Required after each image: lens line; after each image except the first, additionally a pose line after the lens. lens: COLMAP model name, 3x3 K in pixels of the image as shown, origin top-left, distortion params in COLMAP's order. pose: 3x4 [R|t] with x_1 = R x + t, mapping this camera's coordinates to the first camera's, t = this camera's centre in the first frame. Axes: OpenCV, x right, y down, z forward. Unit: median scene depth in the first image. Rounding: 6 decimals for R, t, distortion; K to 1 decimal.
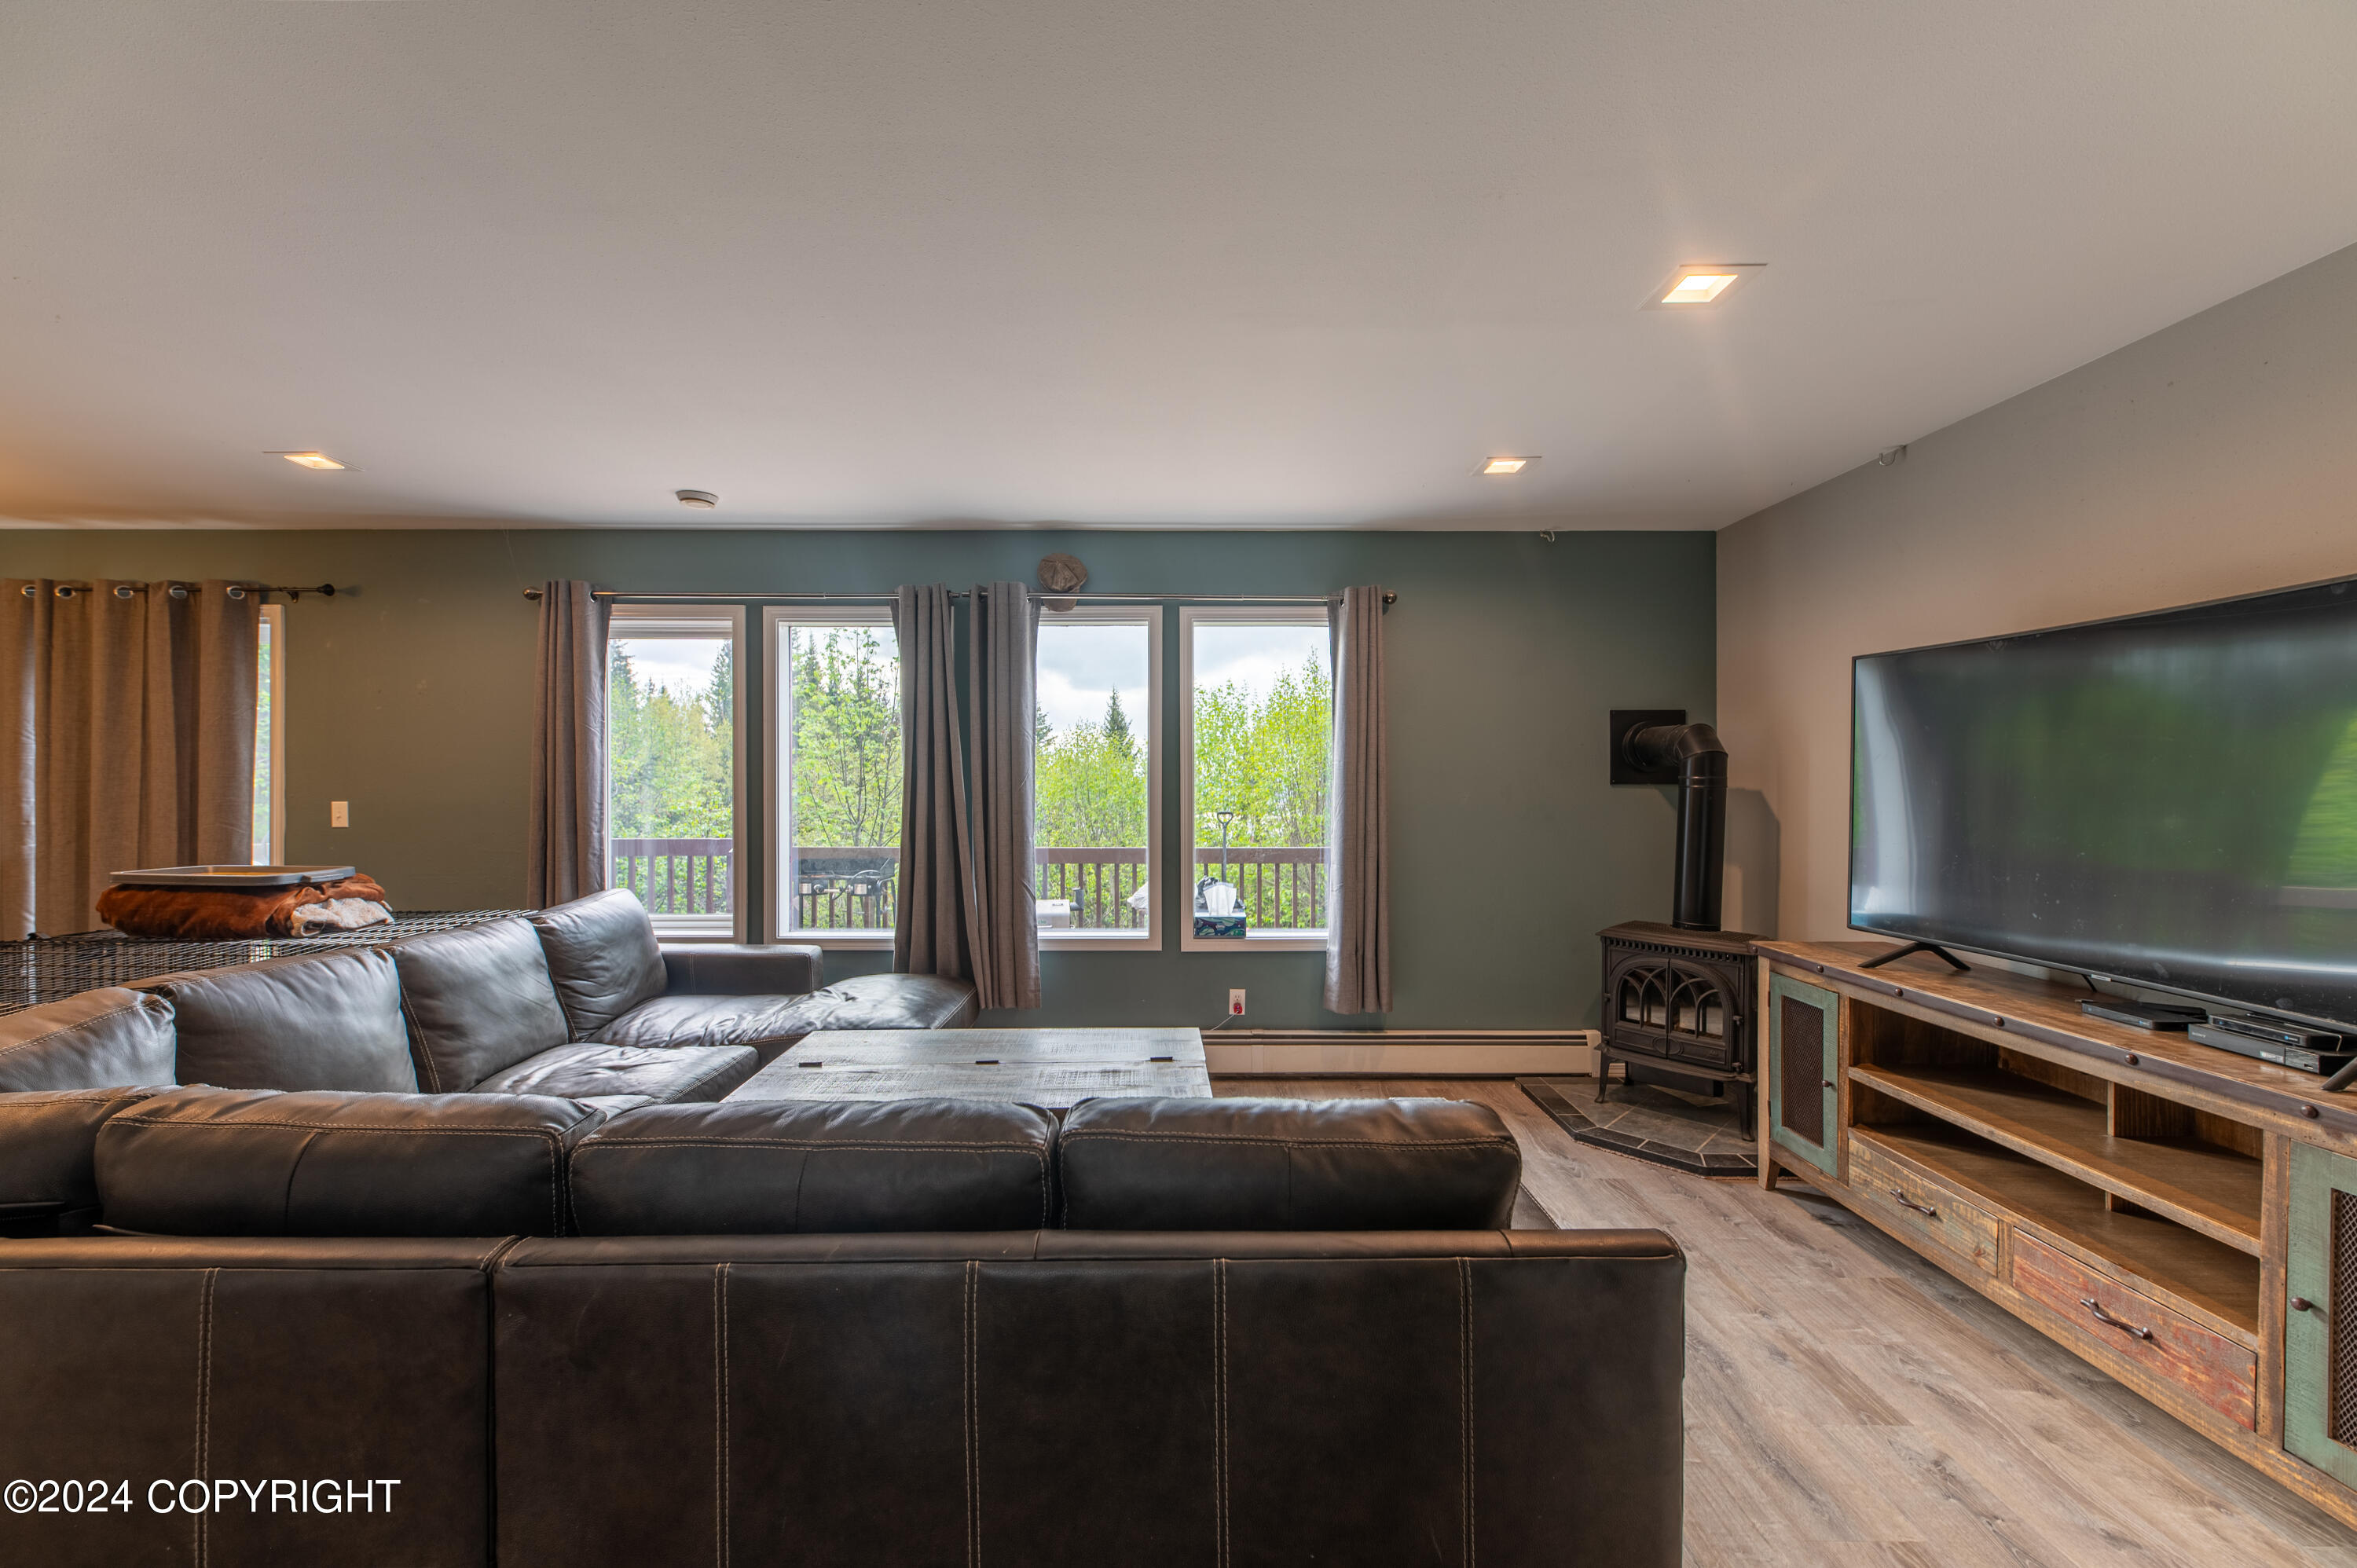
lens RADIAL K [[955.3, 0, 1188.6], [0, 955.3, 787.7], [0, 0, 1]] dist [0.001835, -0.000087]
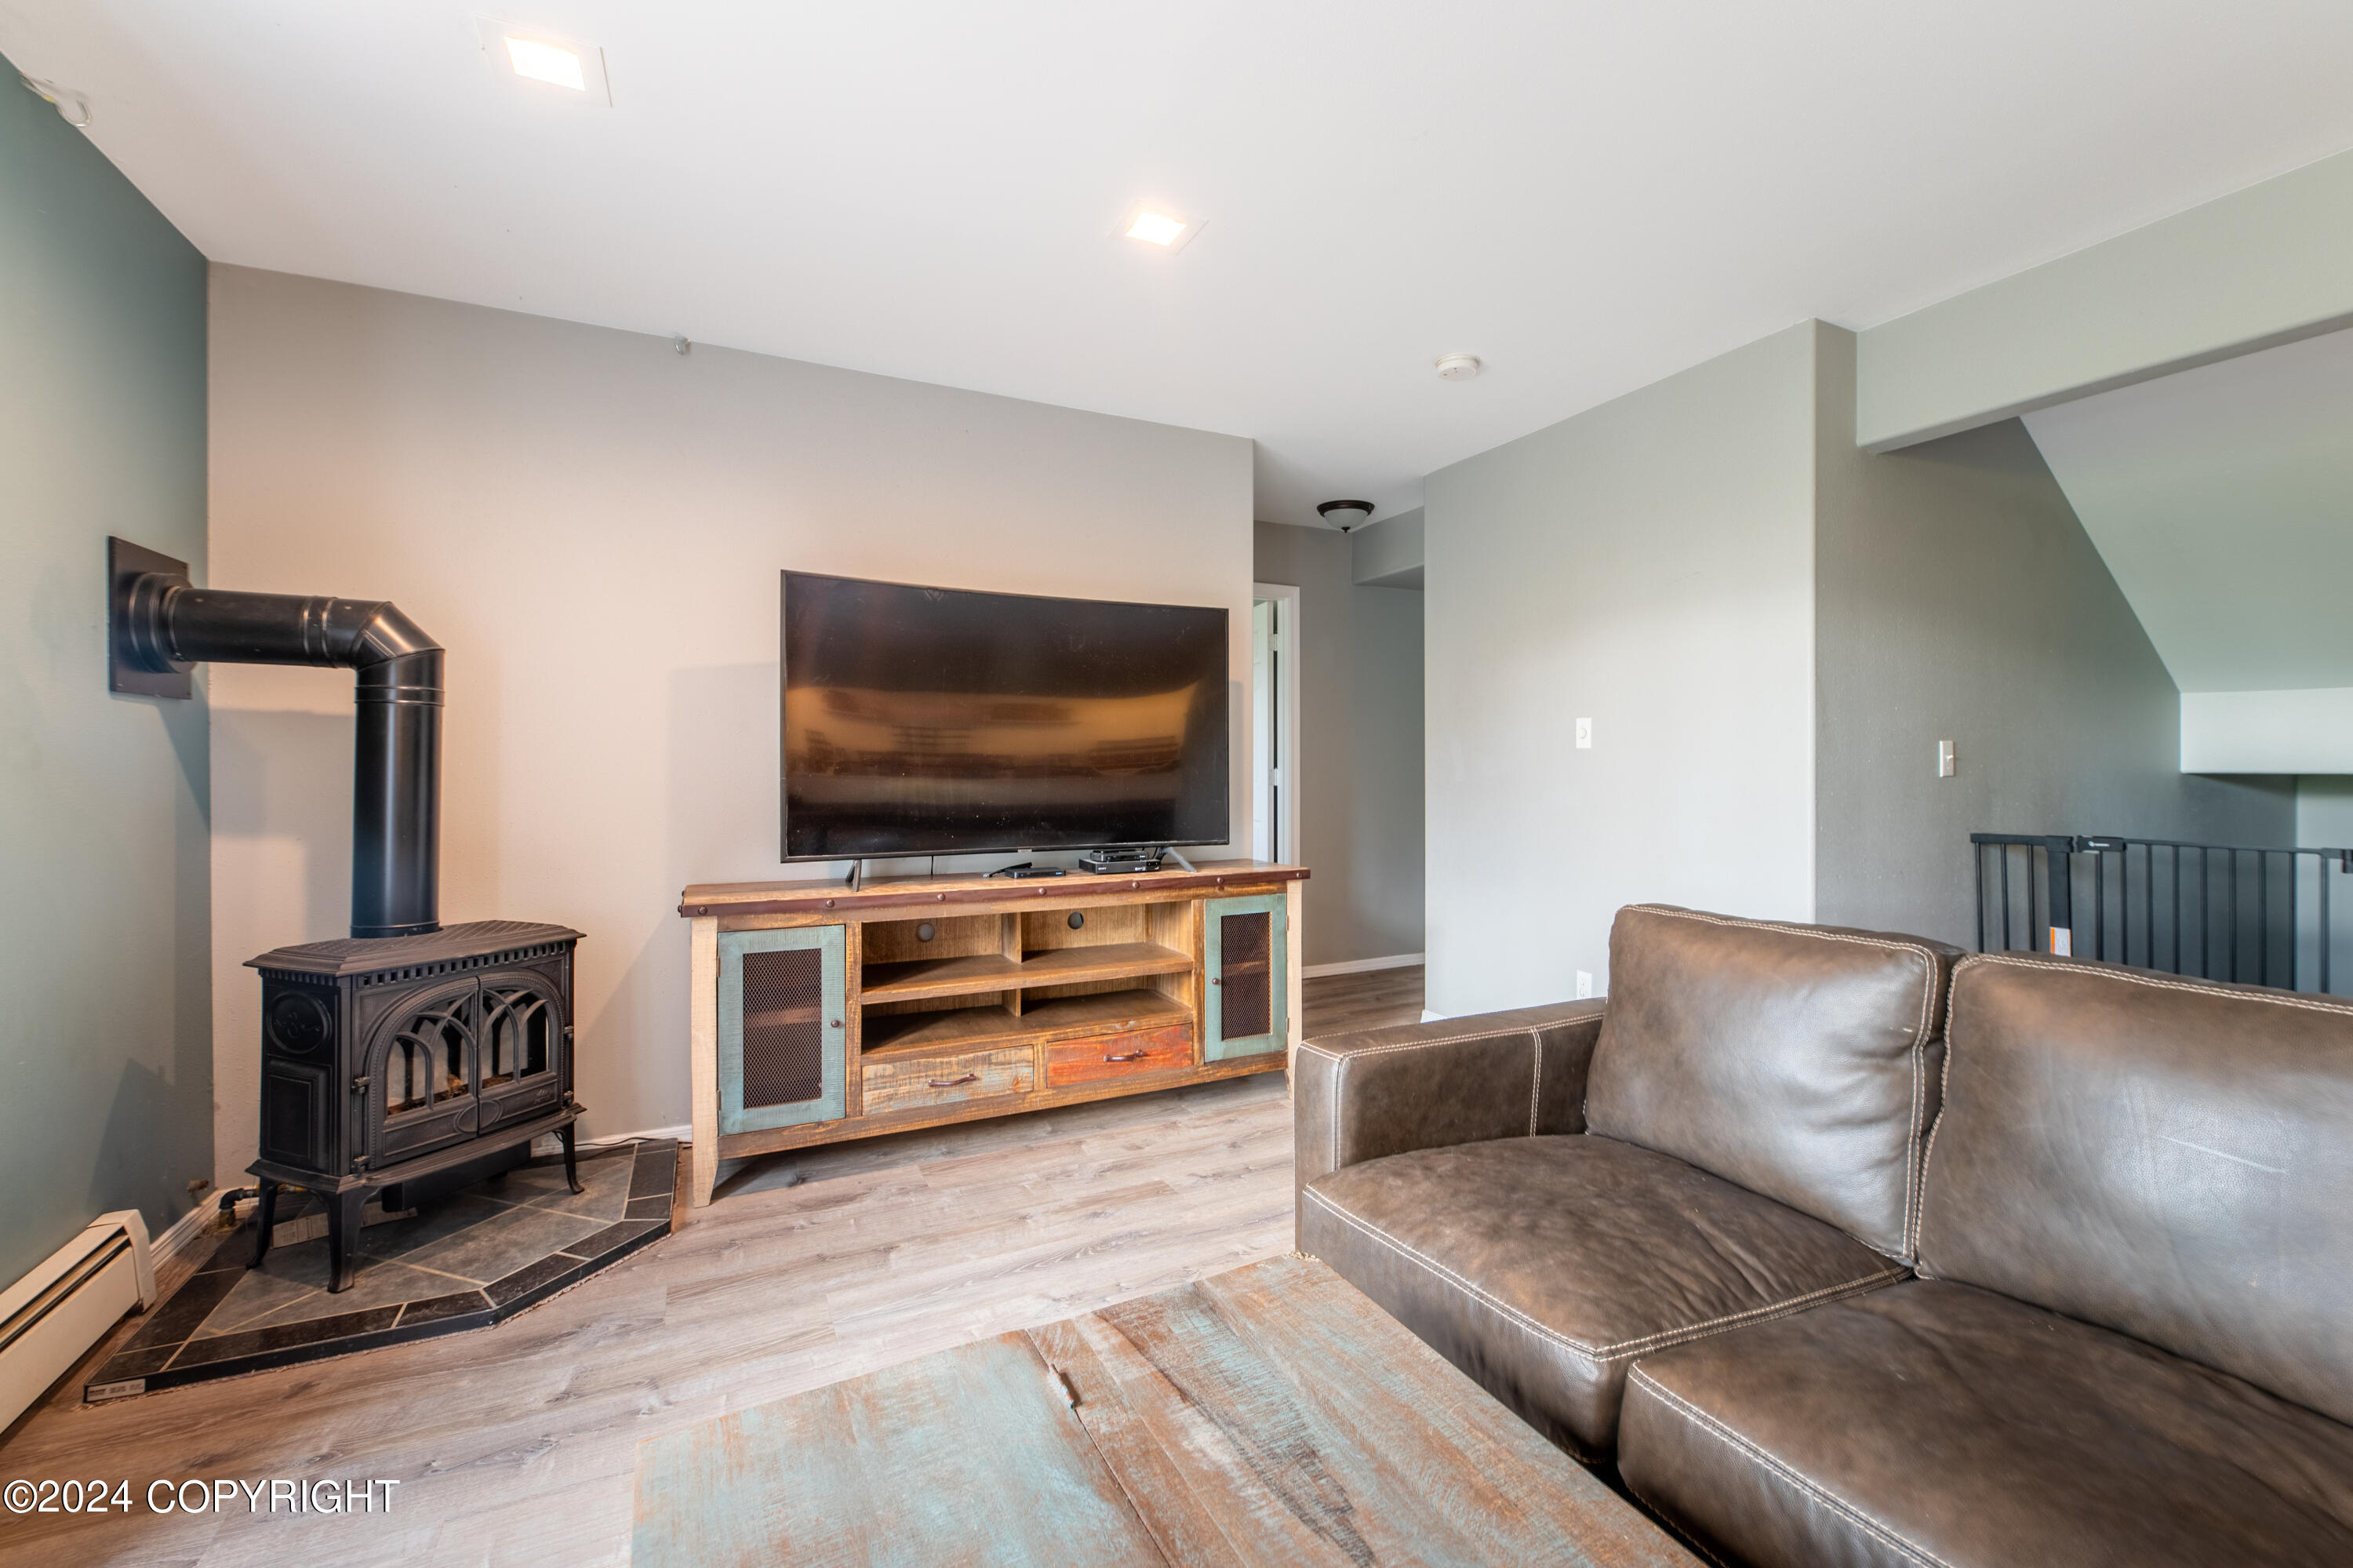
lens RADIAL K [[997.6, 0, 1223.6], [0, 997.6, 774.2], [0, 0, 1]] dist [0.000652, -0.000044]
pose [[-0.447026, -0.009601, 0.894469, -0.260901], [0.006305, 0.999884, 0.013884, 0.036148], [-0.894499, 0.011846, -0.446914, 0.751134]]
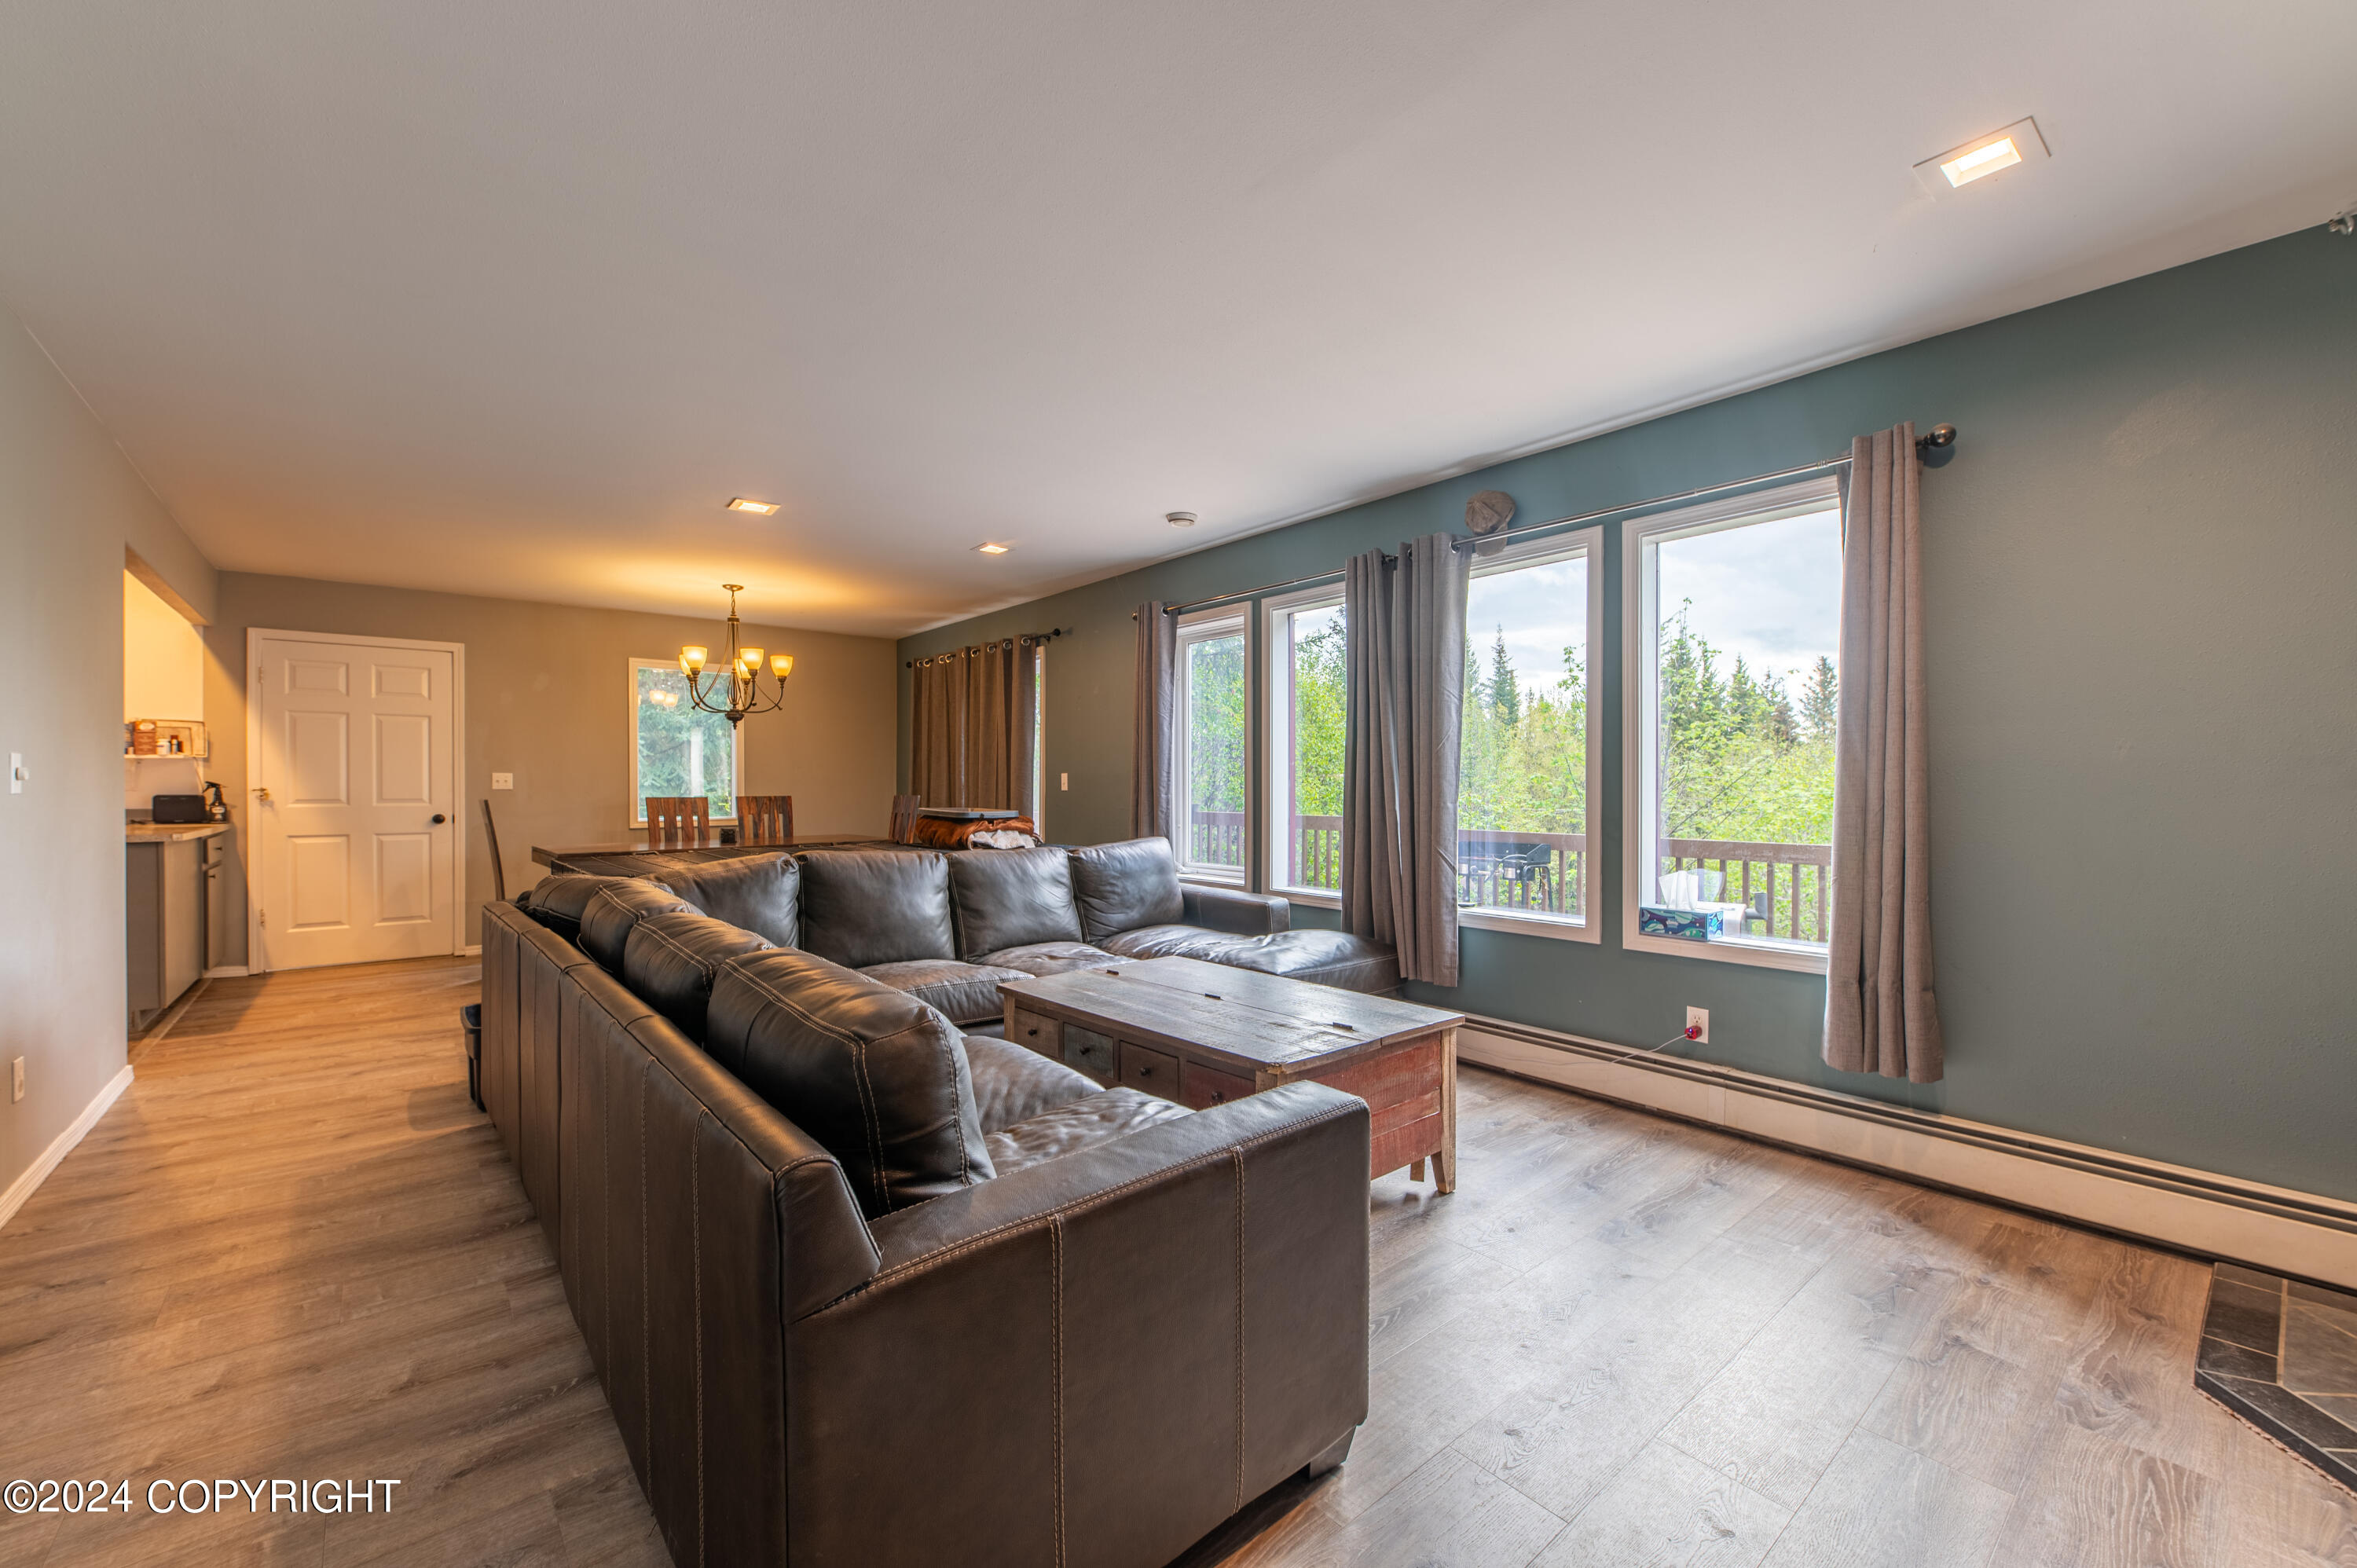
lens RADIAL K [[955.3, 0, 1188.6], [0, 955.3, 787.7], [0, 0, 1]] dist [0.001835, -0.000087]
pose [[0.633778, 0.000489, -0.773515, 0.393760], [-0.004879, 0.999982, -0.003366, 0.041387], [0.773499, 0.005907, 0.633769, 0.209843]]
